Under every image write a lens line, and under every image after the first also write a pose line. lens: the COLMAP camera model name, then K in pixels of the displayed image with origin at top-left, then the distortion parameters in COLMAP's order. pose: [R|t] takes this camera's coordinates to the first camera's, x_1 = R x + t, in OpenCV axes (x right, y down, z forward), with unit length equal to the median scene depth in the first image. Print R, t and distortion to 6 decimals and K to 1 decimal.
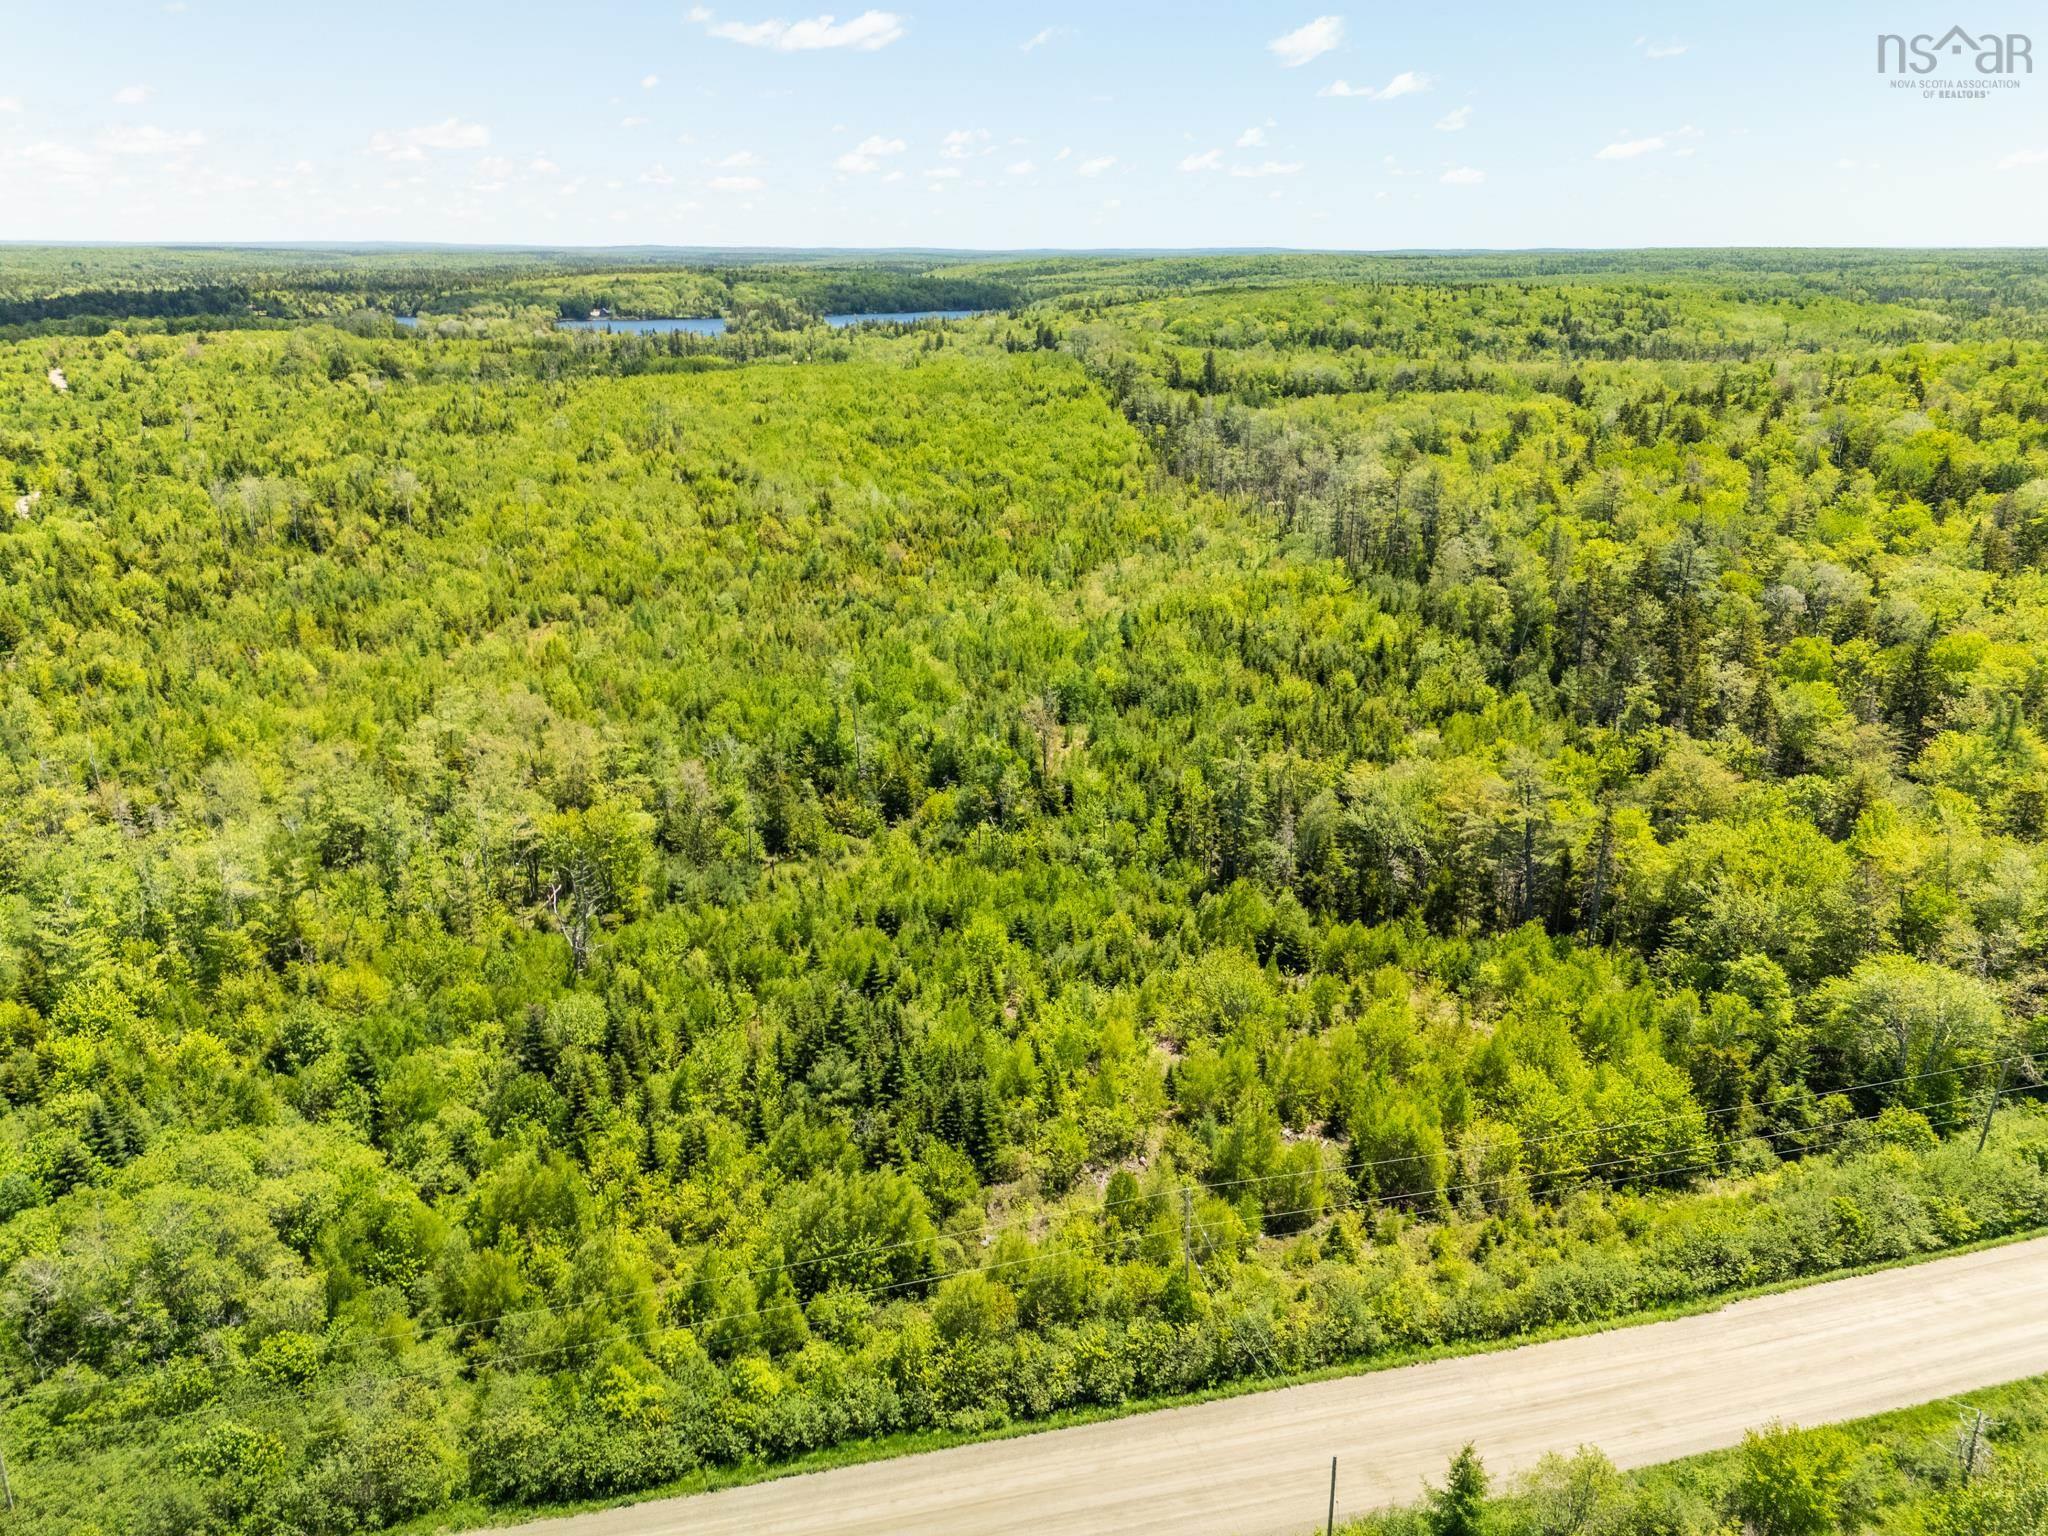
lens RADIAL K [[1499.4, 0, 1024.0], [0, 1499.4, 768.0], [0, 0, 1]] dist [0.078789, -0.060950]
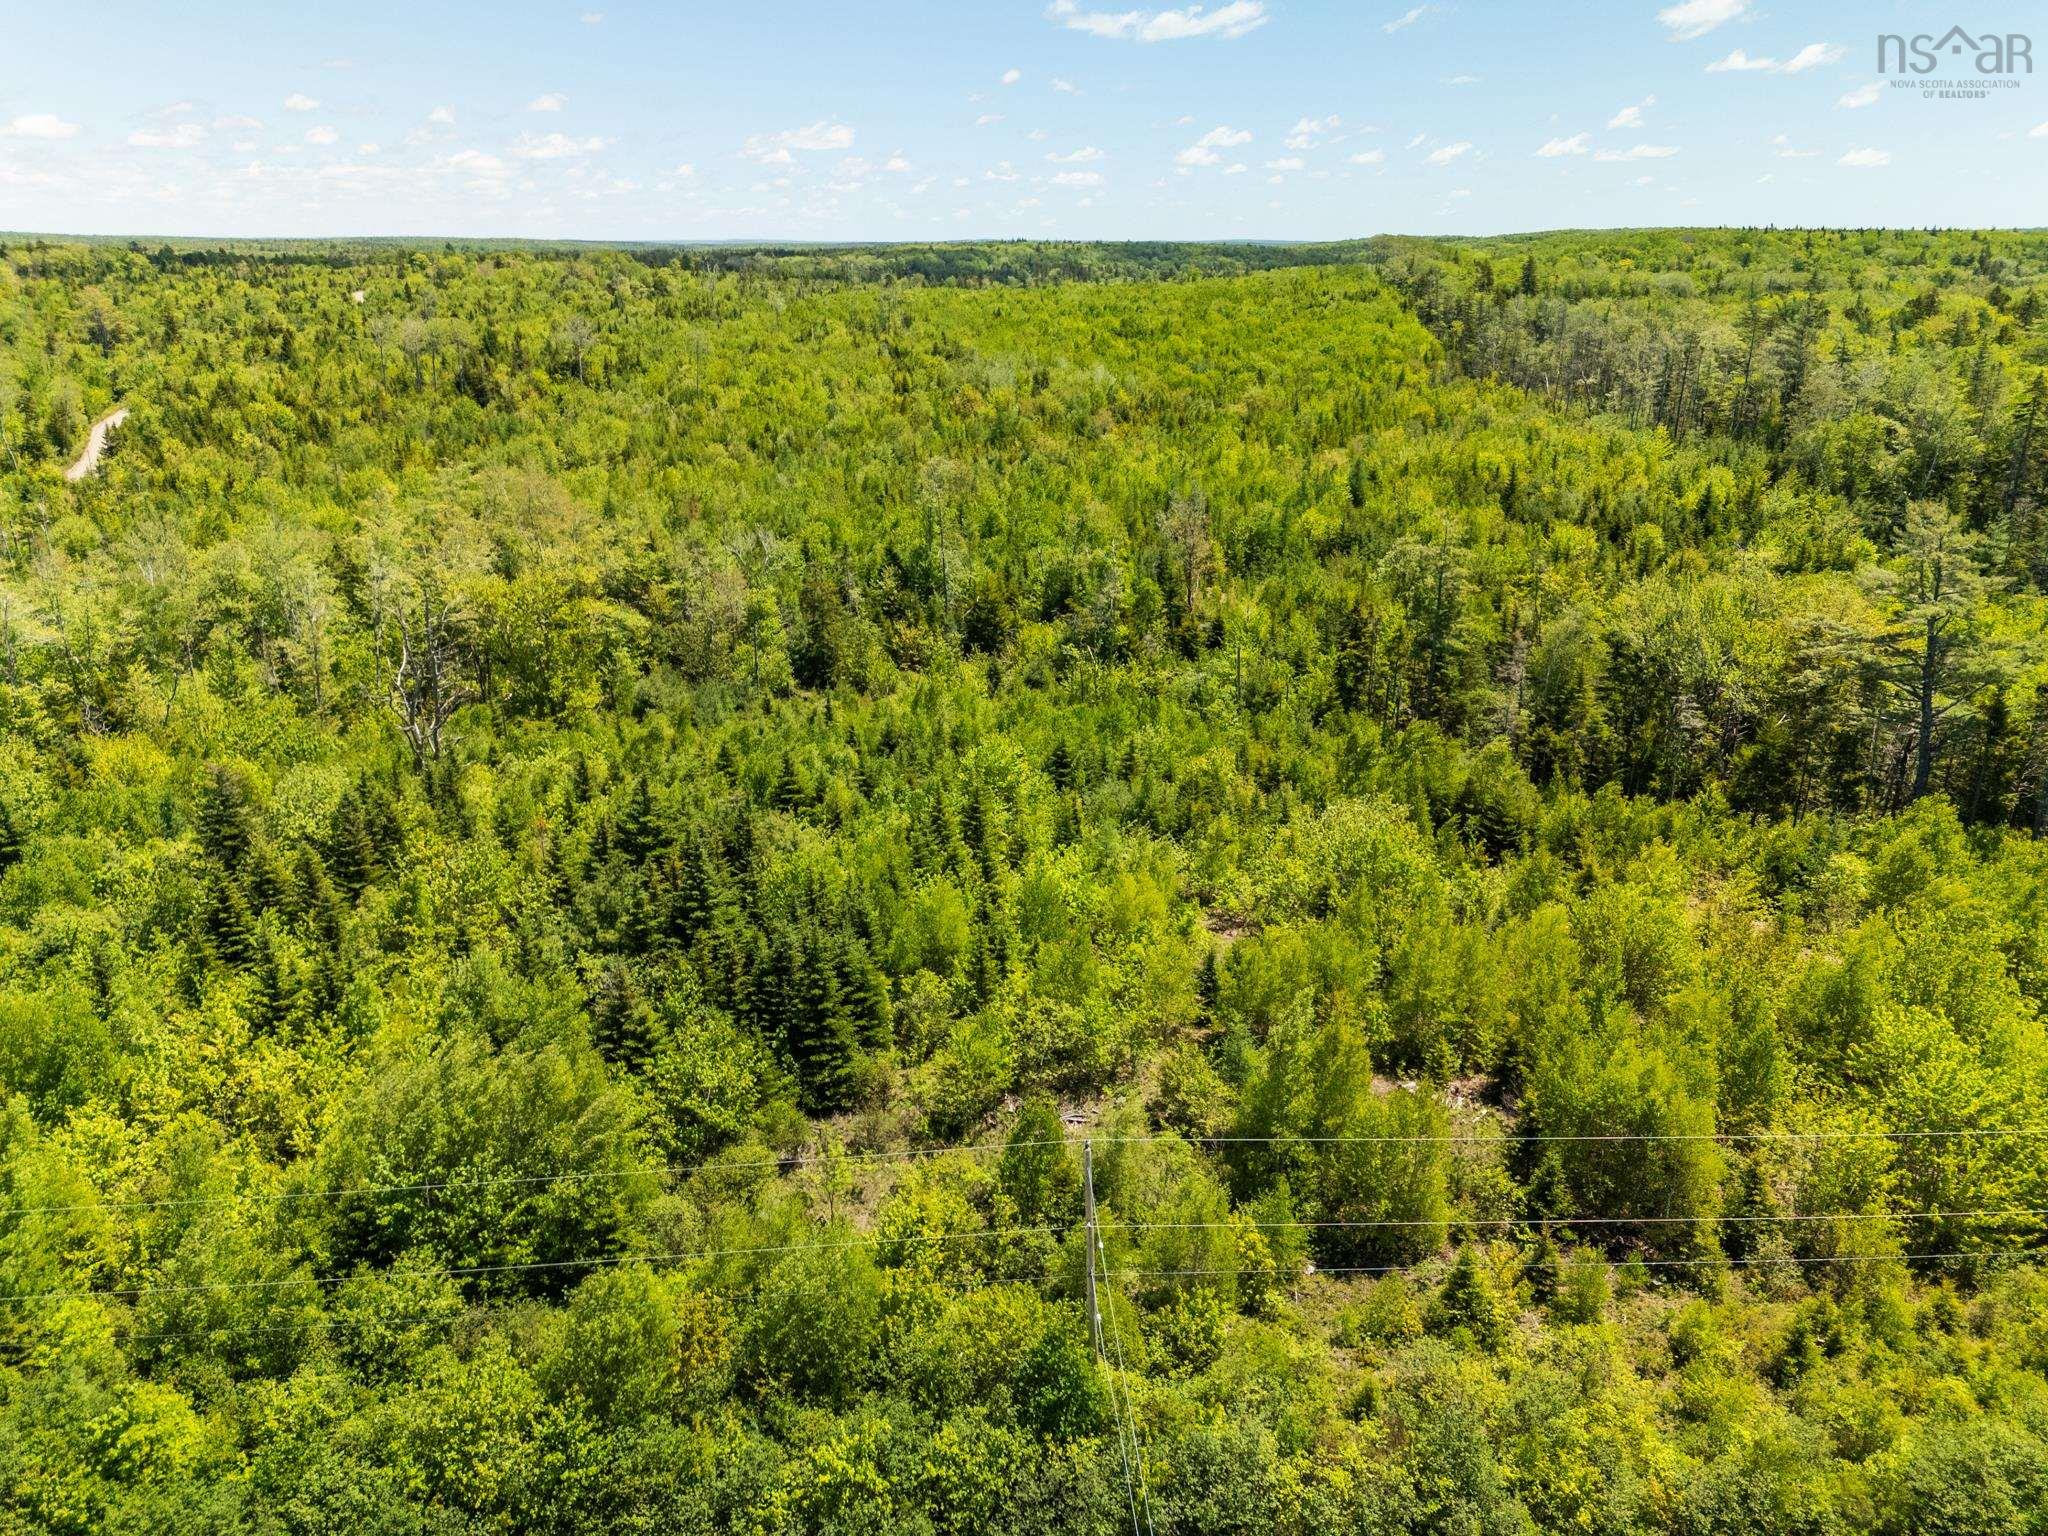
lens RADIAL K [[1499.4, 0, 1024.0], [0, 1499.4, 768.0], [0, 0, 1]] dist [0.078789, -0.060950]
pose [[0.978765, 0.064687, -0.194513, 0.141986], [-0.064059, 0.997901, 0.009522, 0.137166], [0.194721, 0.003141, 0.980854, 0.462702]]
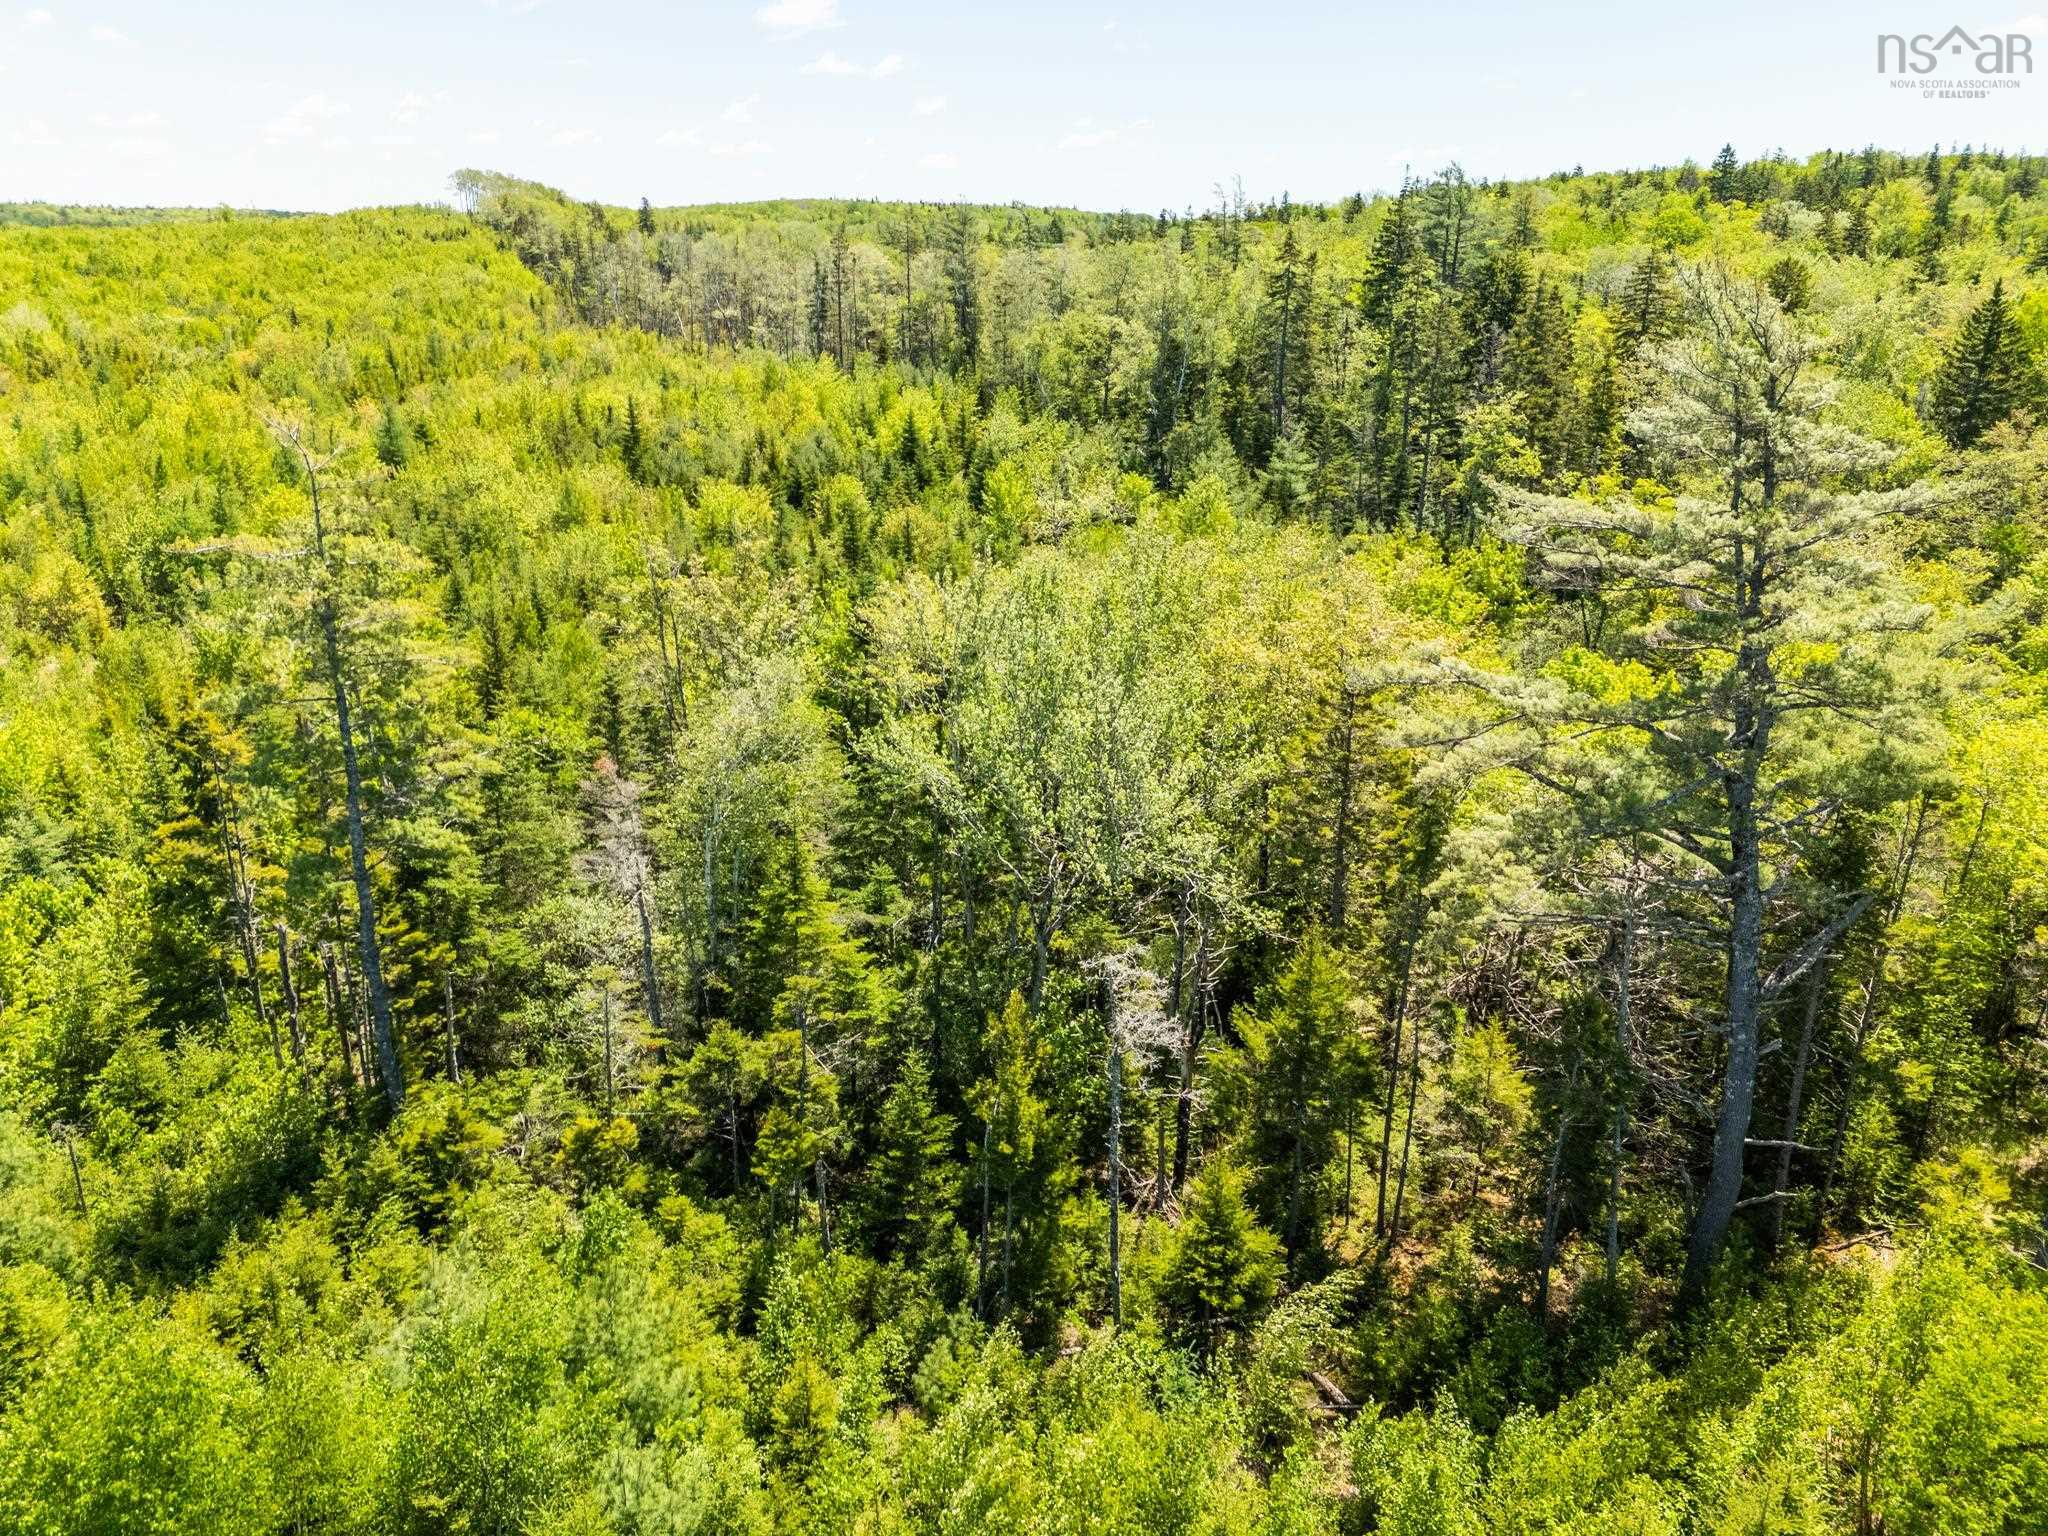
lens RADIAL K [[1499.4, 0, 1024.0], [0, 1499.4, 768.0], [0, 0, 1]] dist [0.078789, -0.060950]
pose [[0.949020, -0.104571, 0.297365, 0.244458], [0.101267, 0.994505, 0.026541, 0.042419], [-0.298506, 0.004925, 0.954395, 1.109997]]
